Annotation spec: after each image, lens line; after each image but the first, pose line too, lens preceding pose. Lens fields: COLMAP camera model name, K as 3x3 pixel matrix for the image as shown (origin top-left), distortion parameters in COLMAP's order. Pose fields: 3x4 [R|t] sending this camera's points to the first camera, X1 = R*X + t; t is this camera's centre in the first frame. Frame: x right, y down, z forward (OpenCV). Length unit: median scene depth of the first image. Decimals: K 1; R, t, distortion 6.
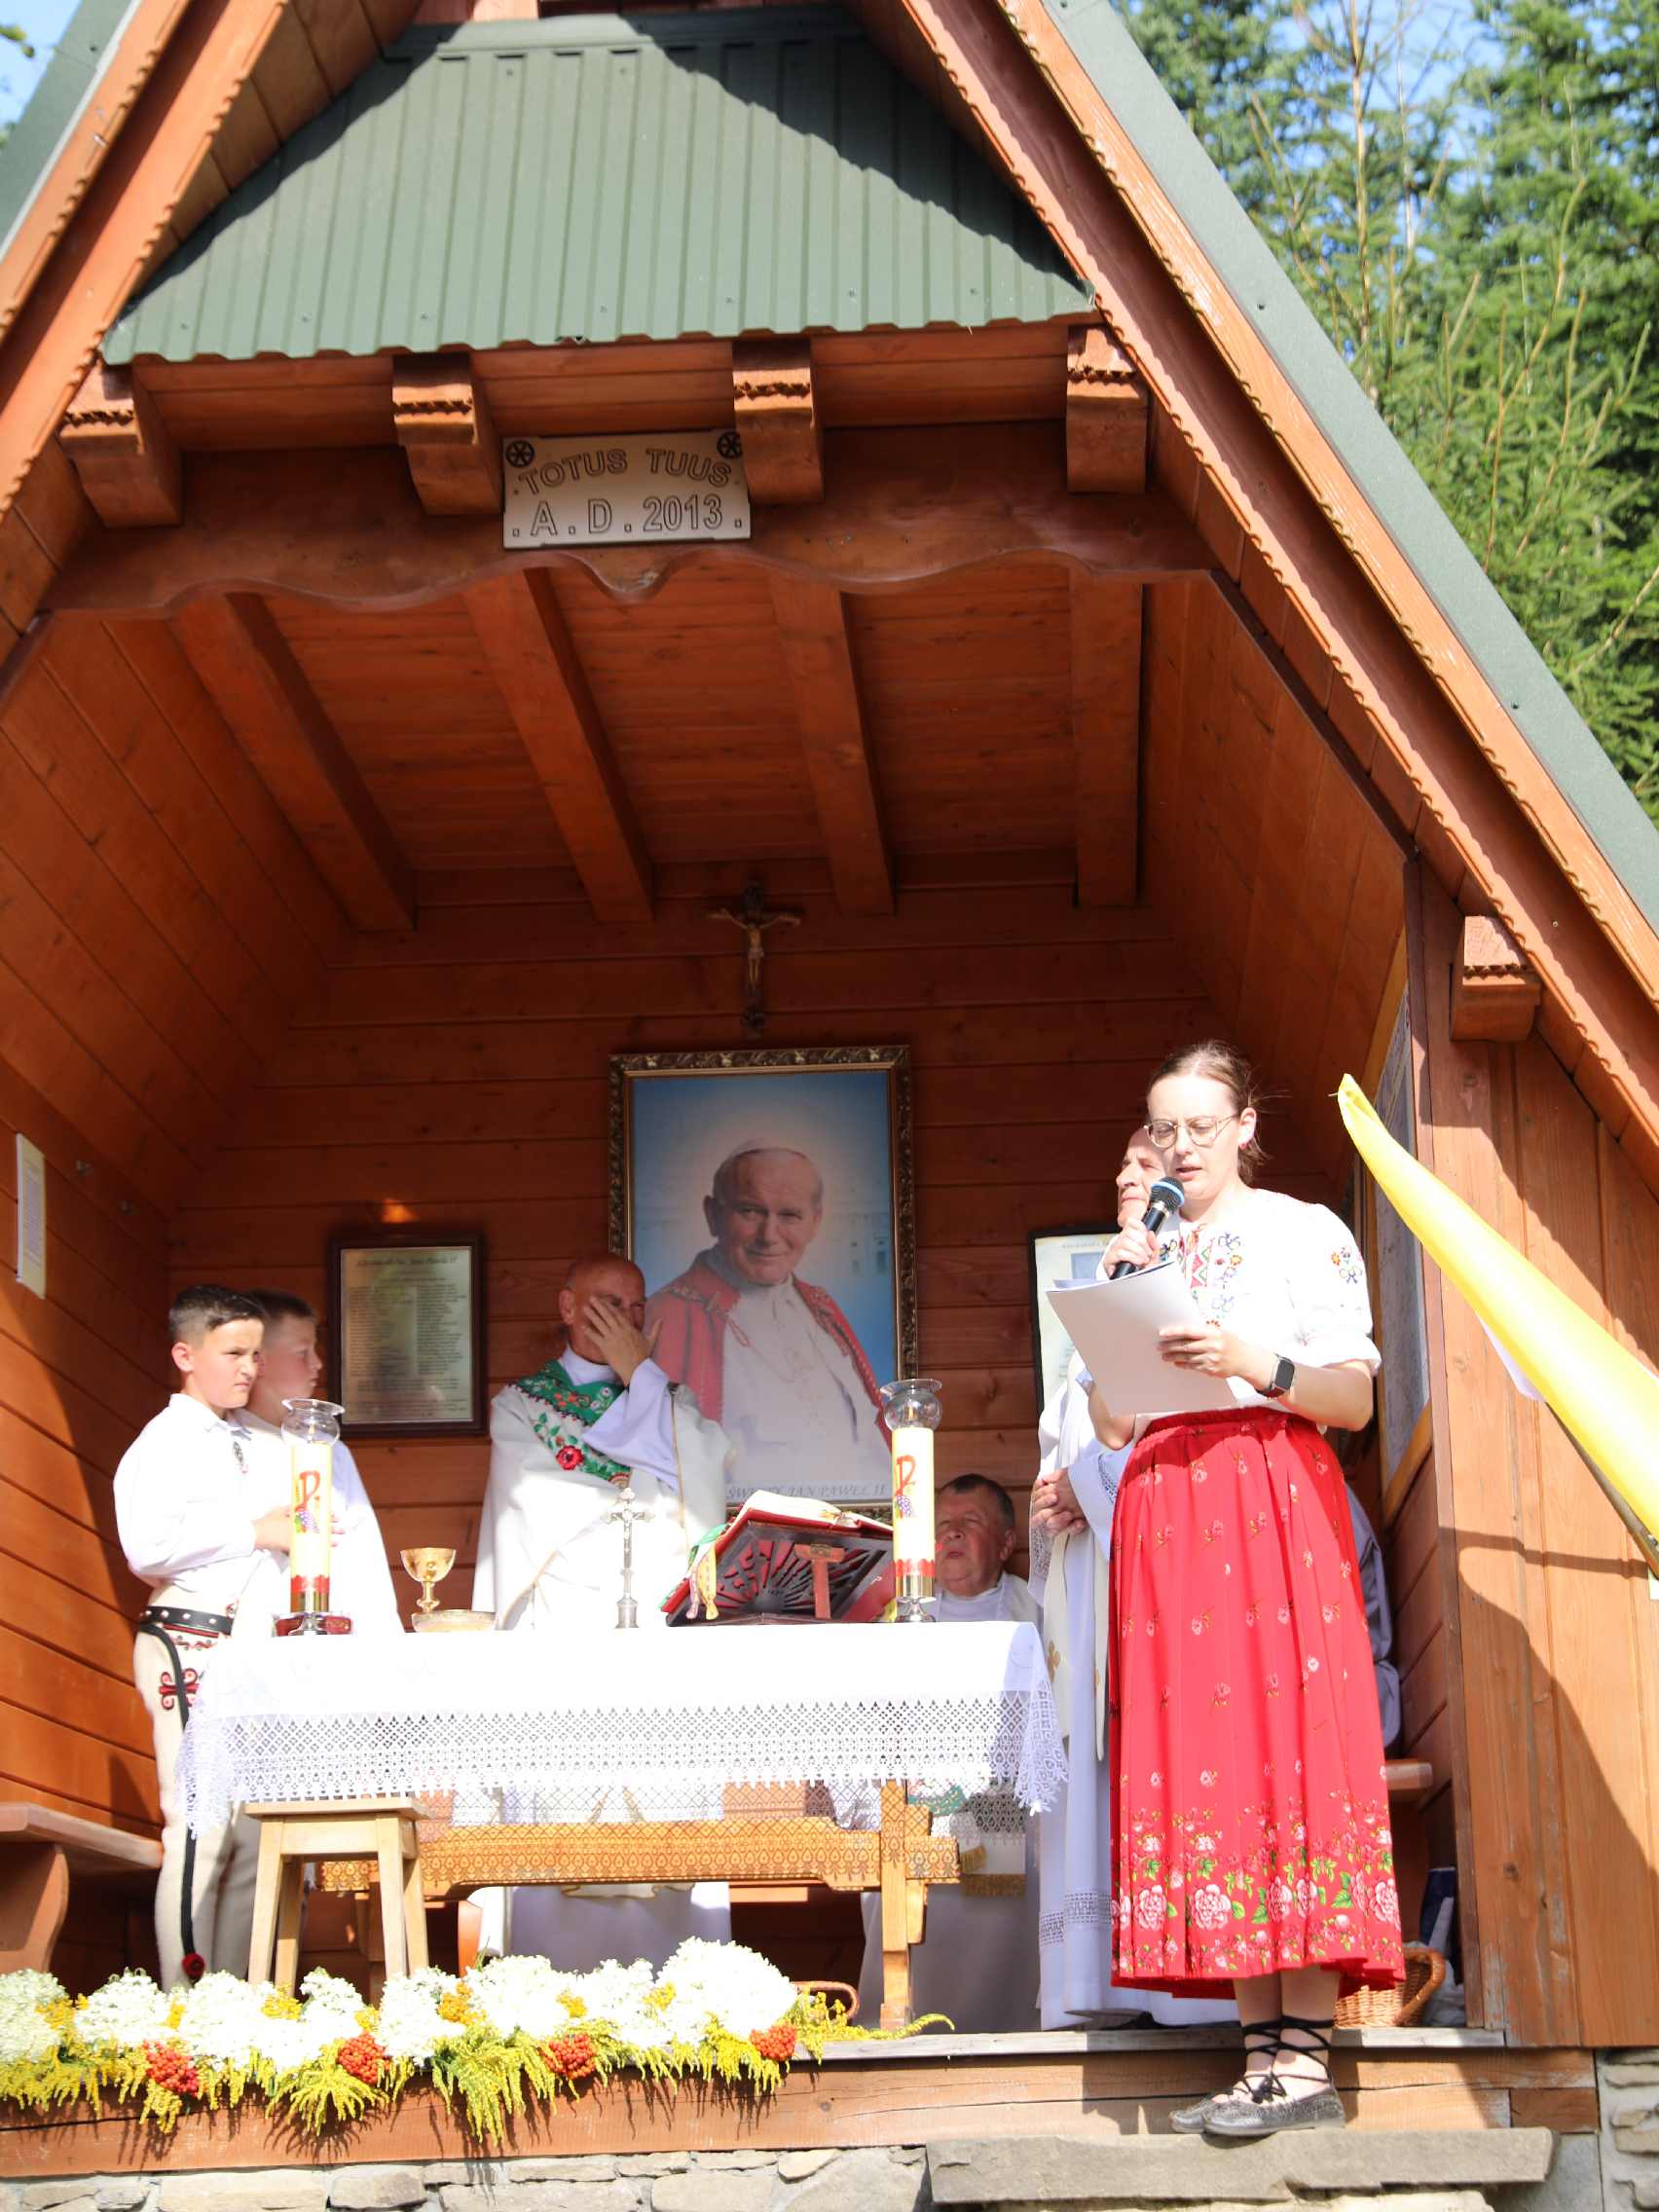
lens RADIAL K [[4676.6, 0, 829.5], [0, 4676.6, 1106.0], [0, 0, 1]] dist [0.215633, 0.015971]
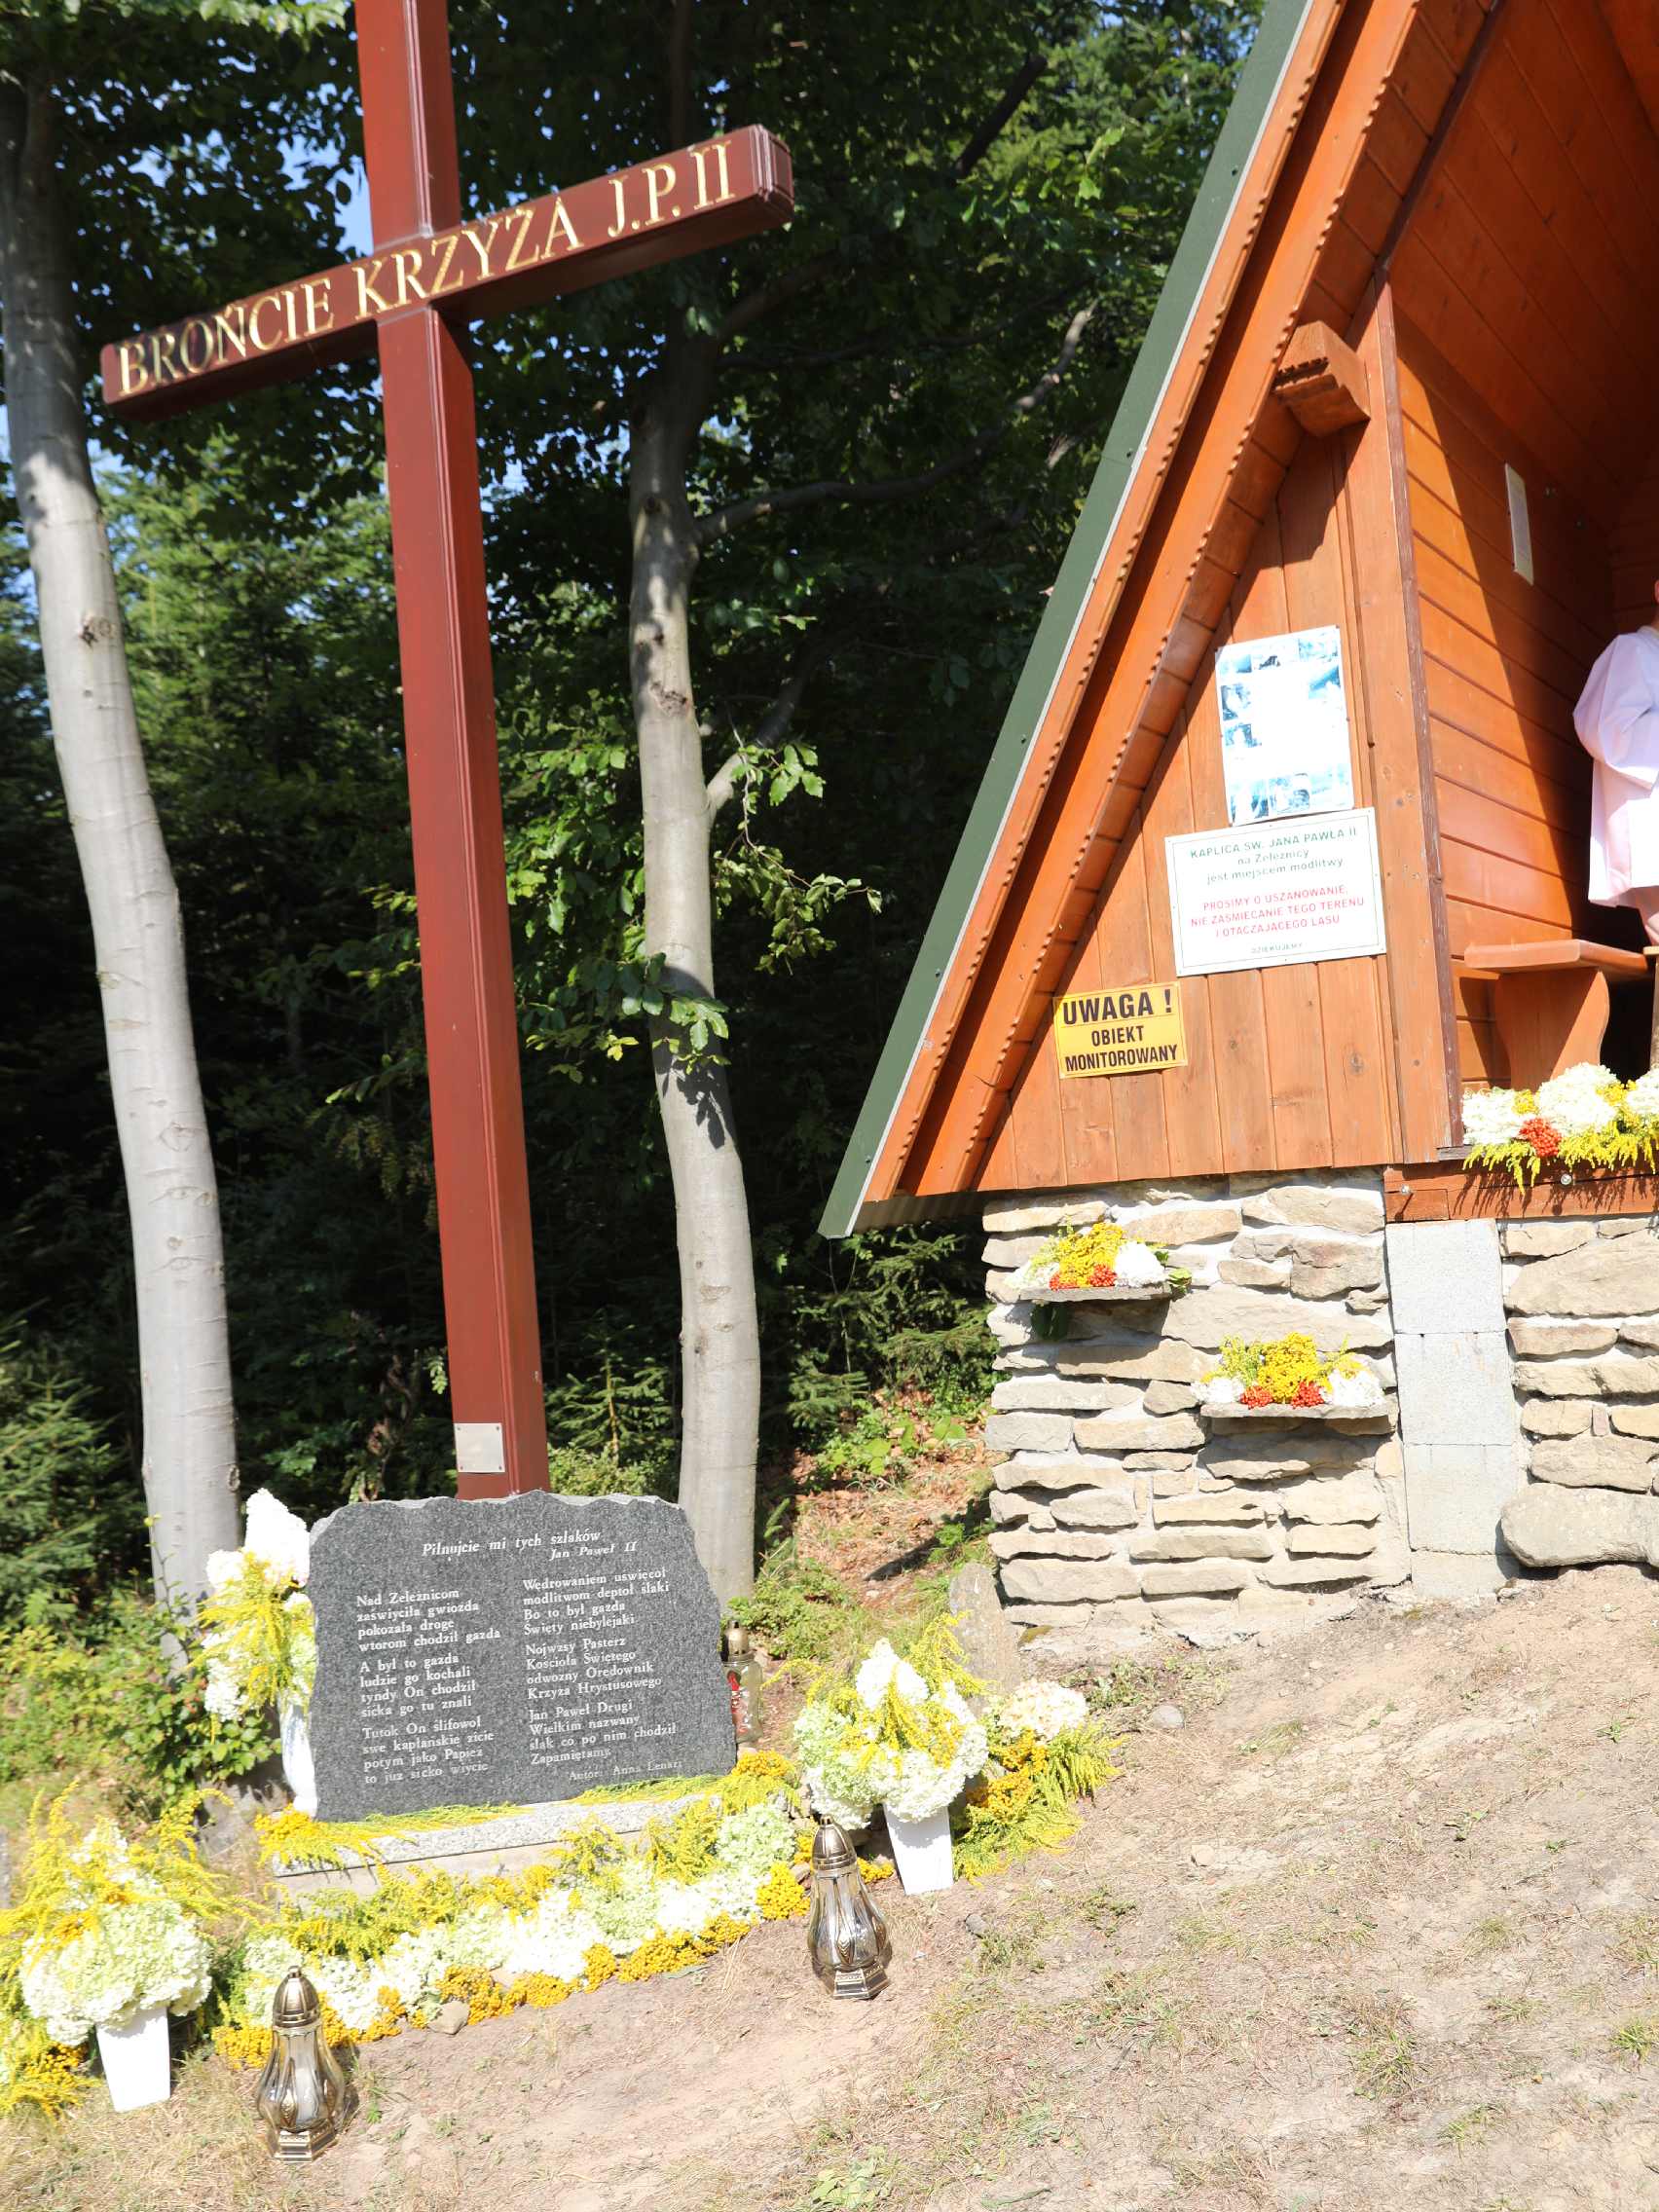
lens RADIAL K [[2136.9, 0, 829.5], [0, 2136.9, 1106.0], [0, 0, 1]] dist [-0.046695, 0.107401]
pose [[0.889256, -0.044201, -0.455269, -0.074327], [0.143762, 0.971890, 0.186445, 0.045136], [0.434231, -0.231248, 0.870614, 0.333108]]
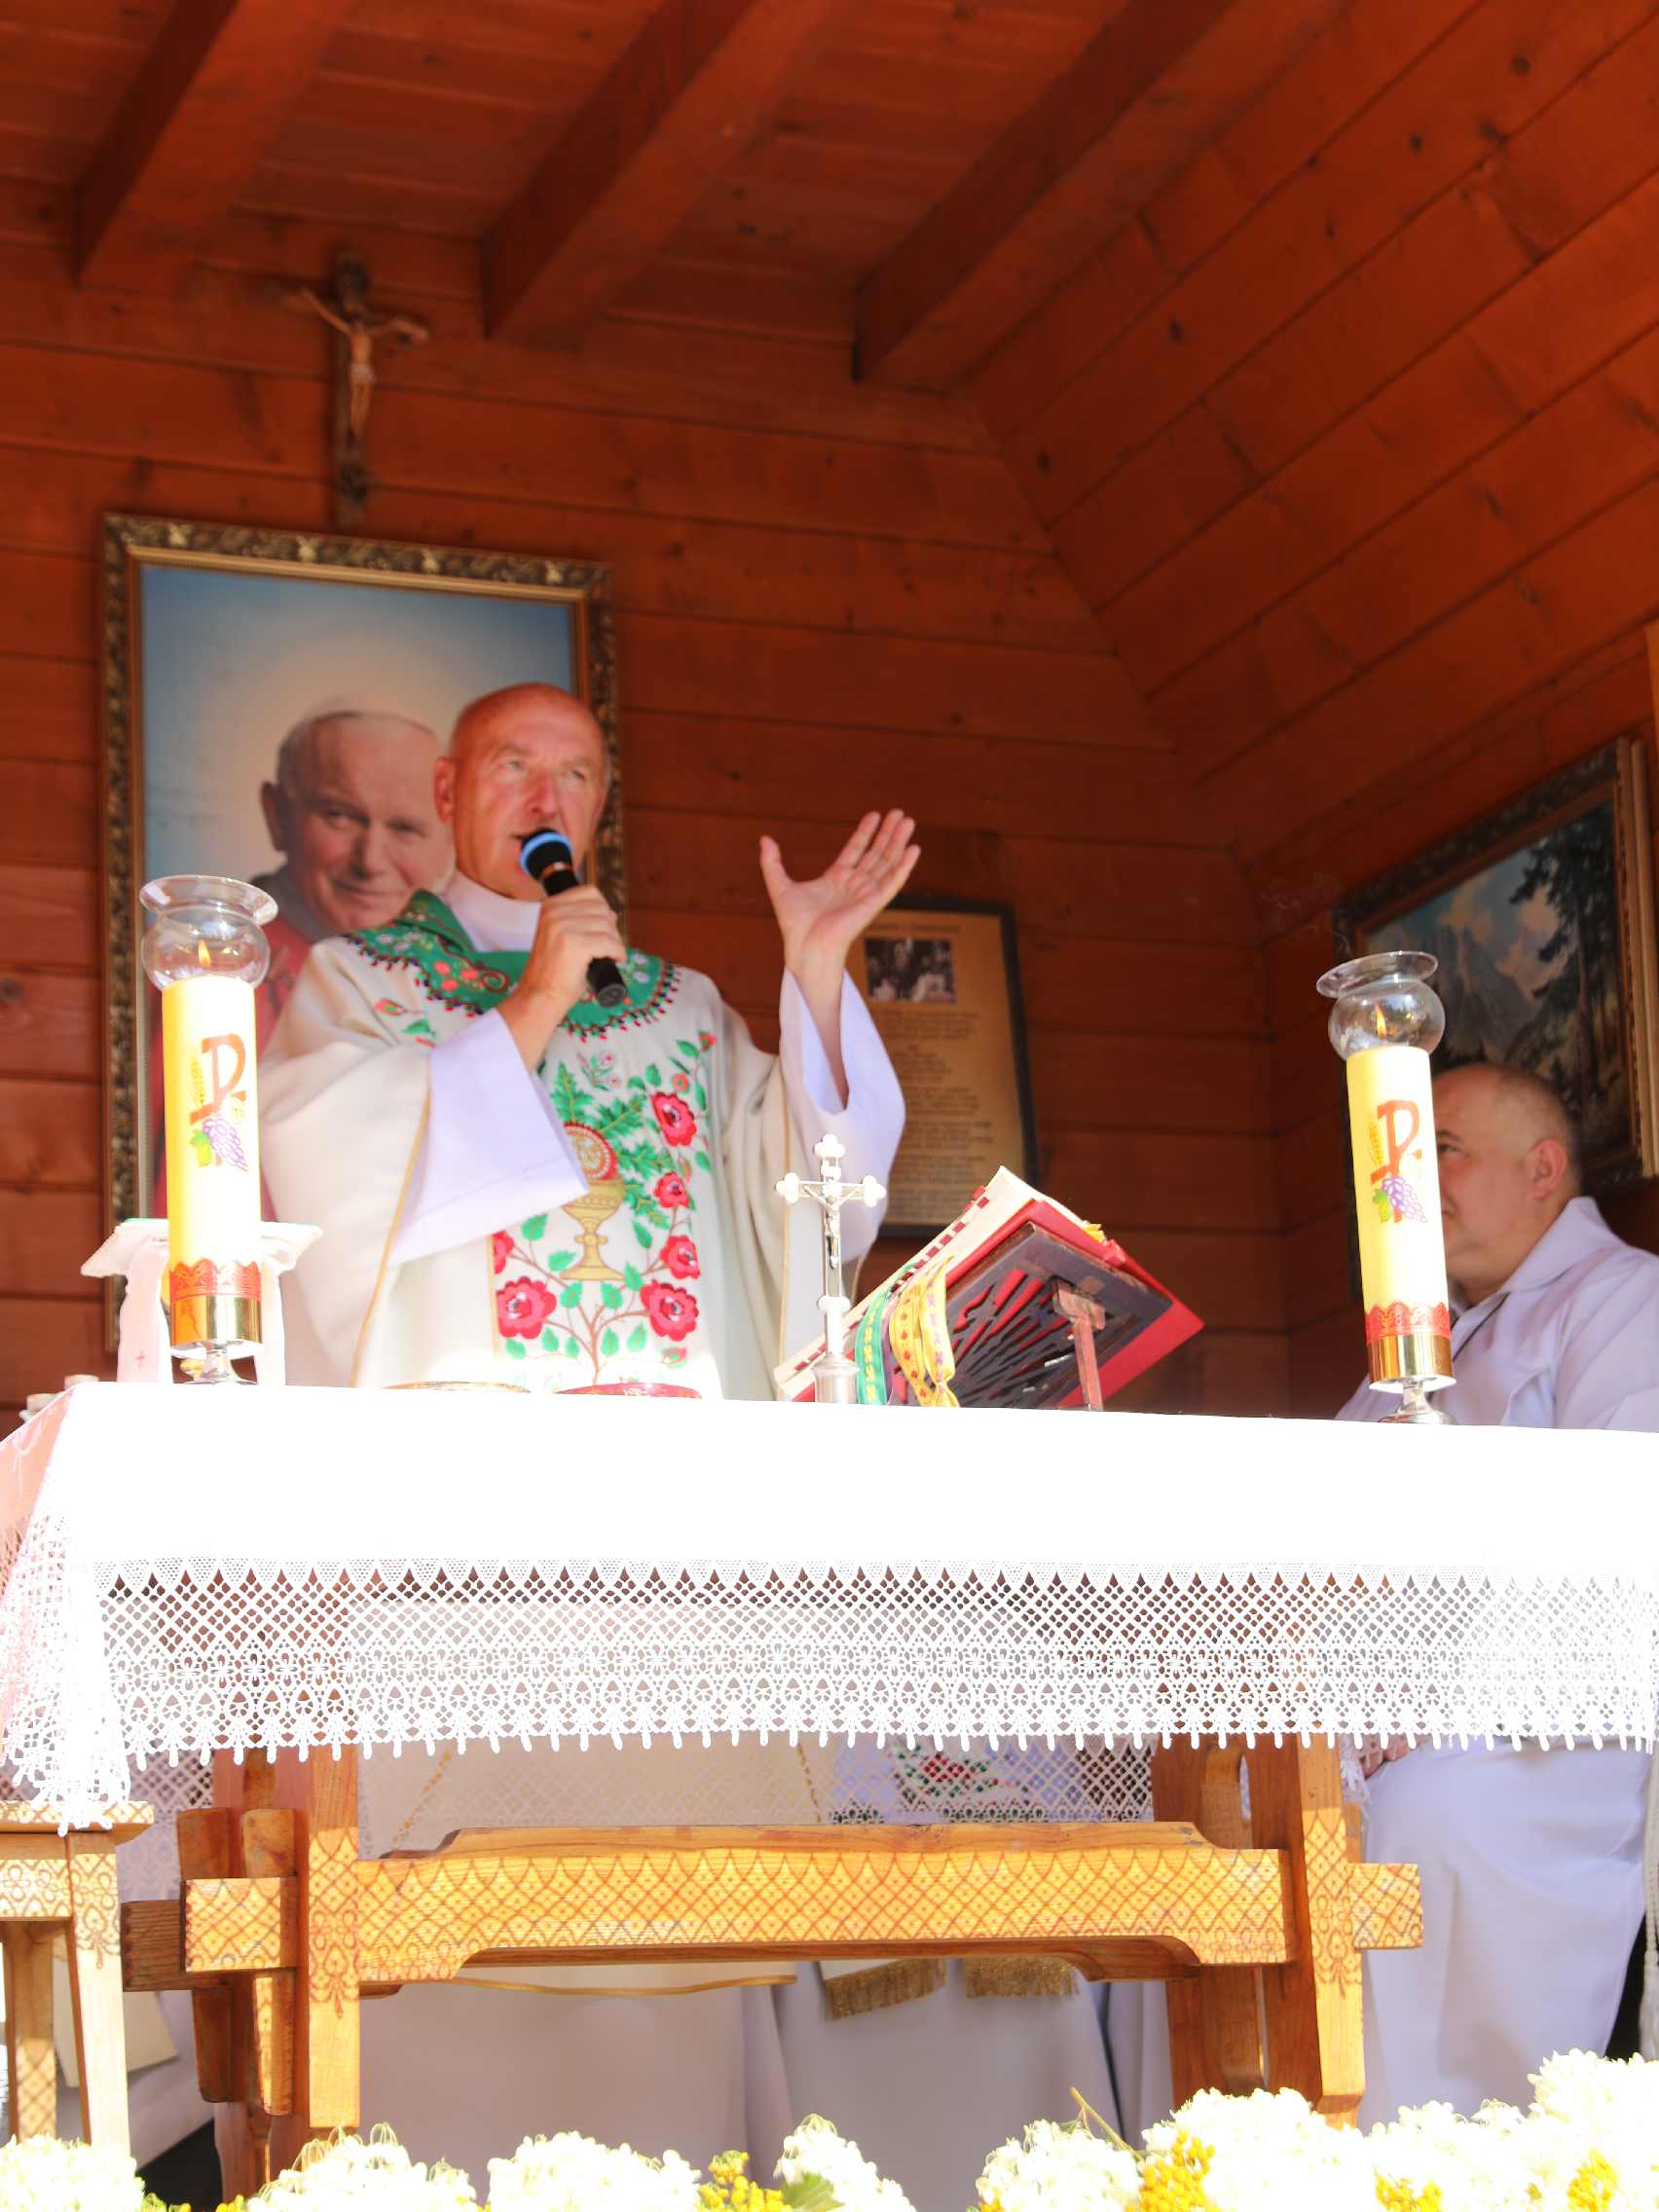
lens RADIAL K [[4676.6, 0, 829.5], [0, 4676.6, 1106.0], [0, 0, 1]] dist [0.215633, 0.015971]
pose [[0.897991, 0.081548, 0.432392, -0.243234], [-0.061213, 0.996273, -0.060768, 0.104072], [-0.435736, 0.028102, 0.899636, 0.535723]]
